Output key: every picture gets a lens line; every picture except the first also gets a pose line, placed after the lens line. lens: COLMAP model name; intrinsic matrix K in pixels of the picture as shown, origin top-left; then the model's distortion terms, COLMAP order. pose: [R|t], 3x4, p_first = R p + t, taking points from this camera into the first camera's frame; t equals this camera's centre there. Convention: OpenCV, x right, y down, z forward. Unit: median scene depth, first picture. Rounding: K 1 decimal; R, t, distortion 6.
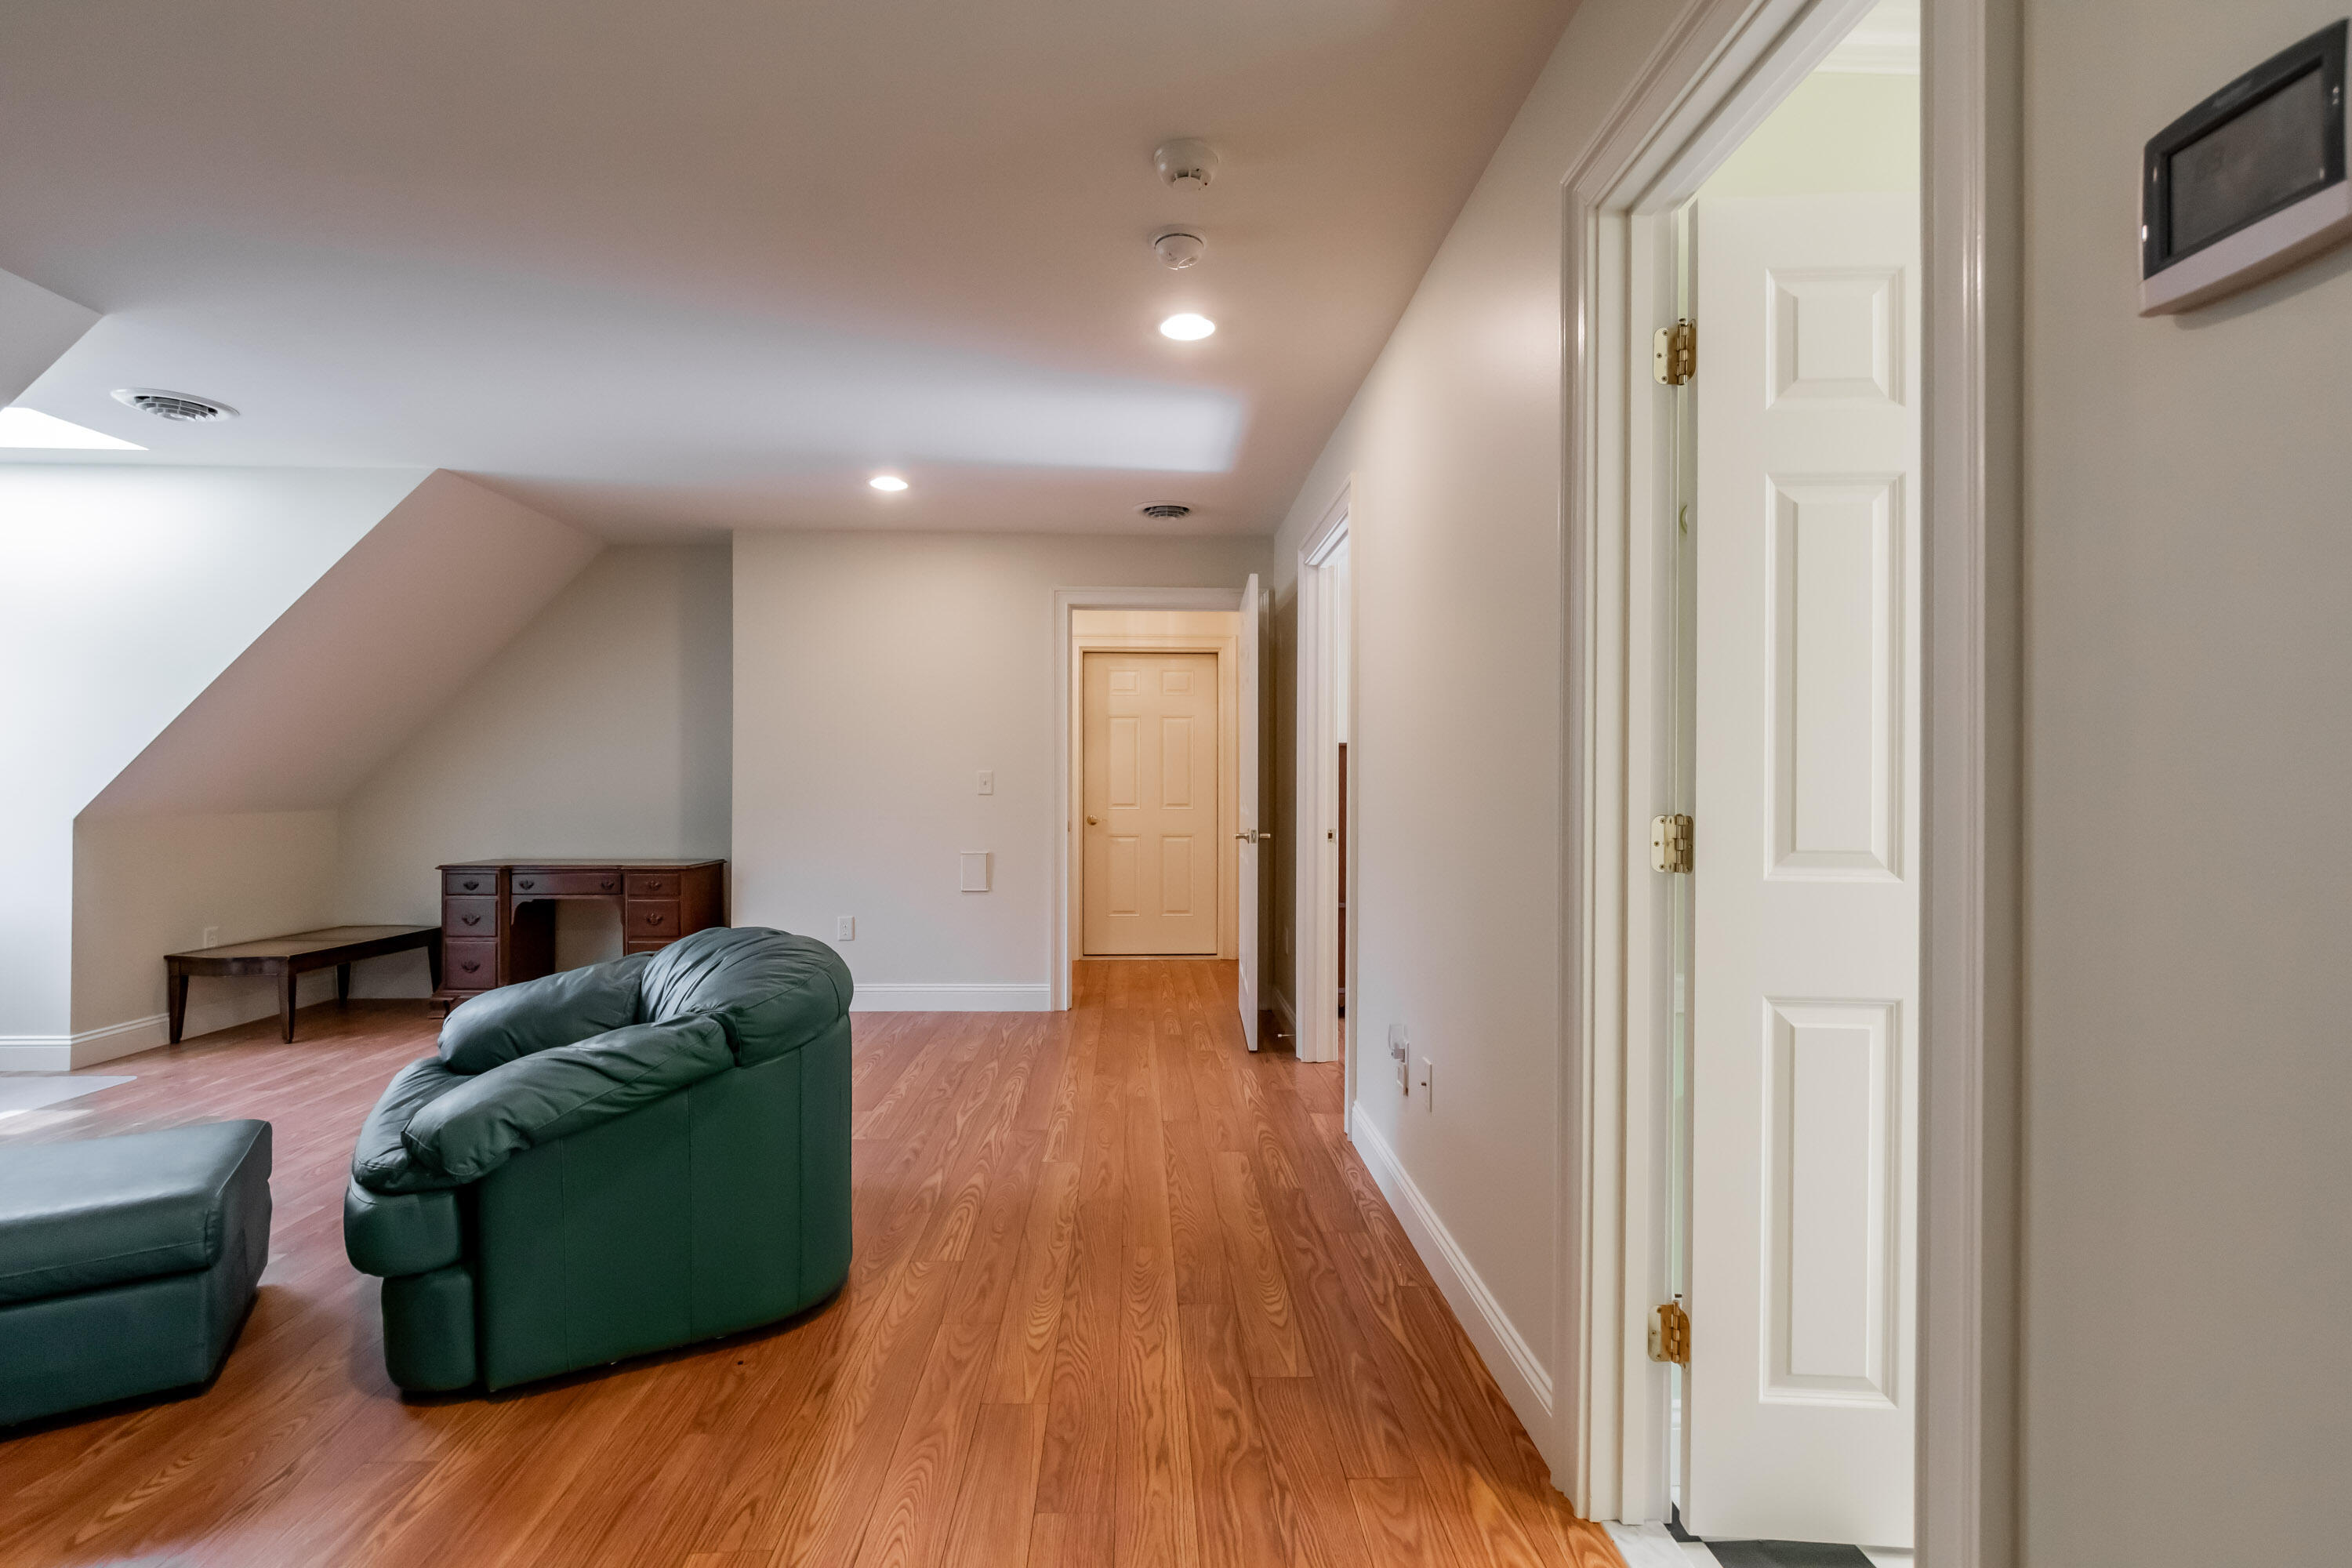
lens RADIAL K [[1113.5, 0, 1176.0], [0, 1113.5, 784.0], [0, 0, 1]] dist [-0.000691, -0.000689]
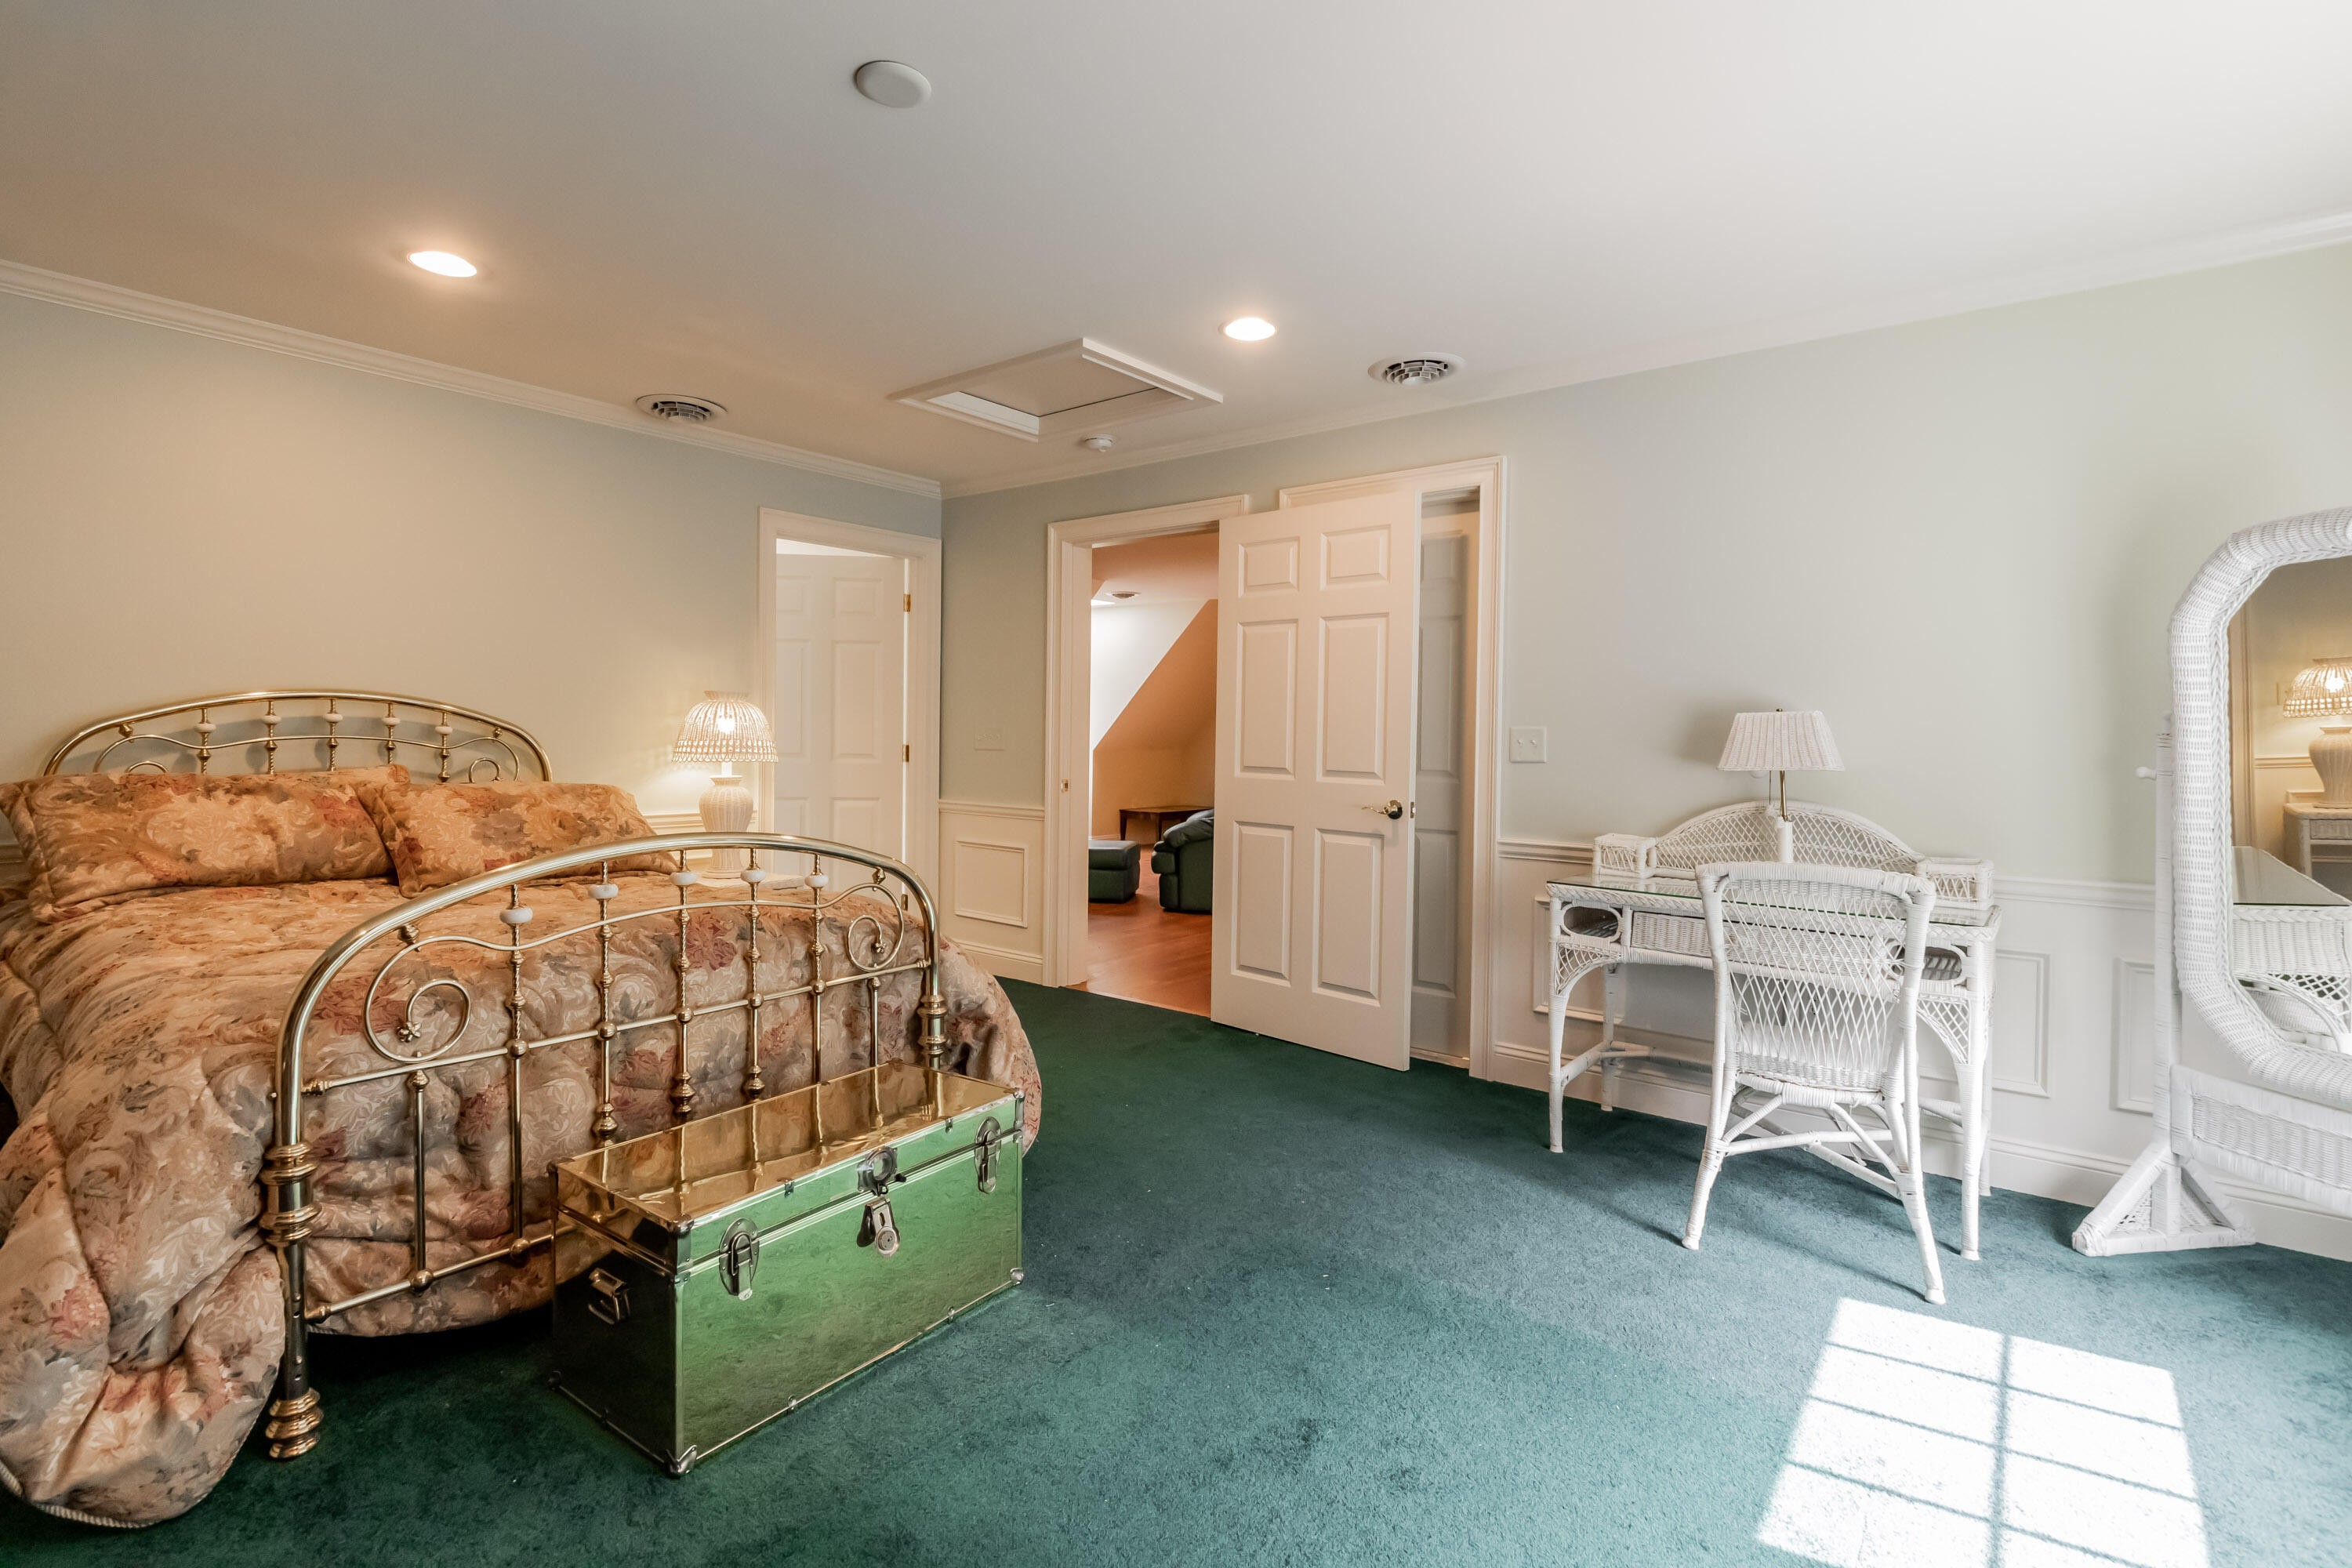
lens RADIAL K [[1113.5, 0, 1176.0], [0, 1113.5, 784.0], [0, 0, 1]] dist [-0.000691, -0.000689]
pose [[0.767435, 0.033472, -0.640252, 1.243967], [-0.010353, 0.999153, 0.039826, 0.000329], [0.641043, -0.023936, 0.767132, -1.320594]]
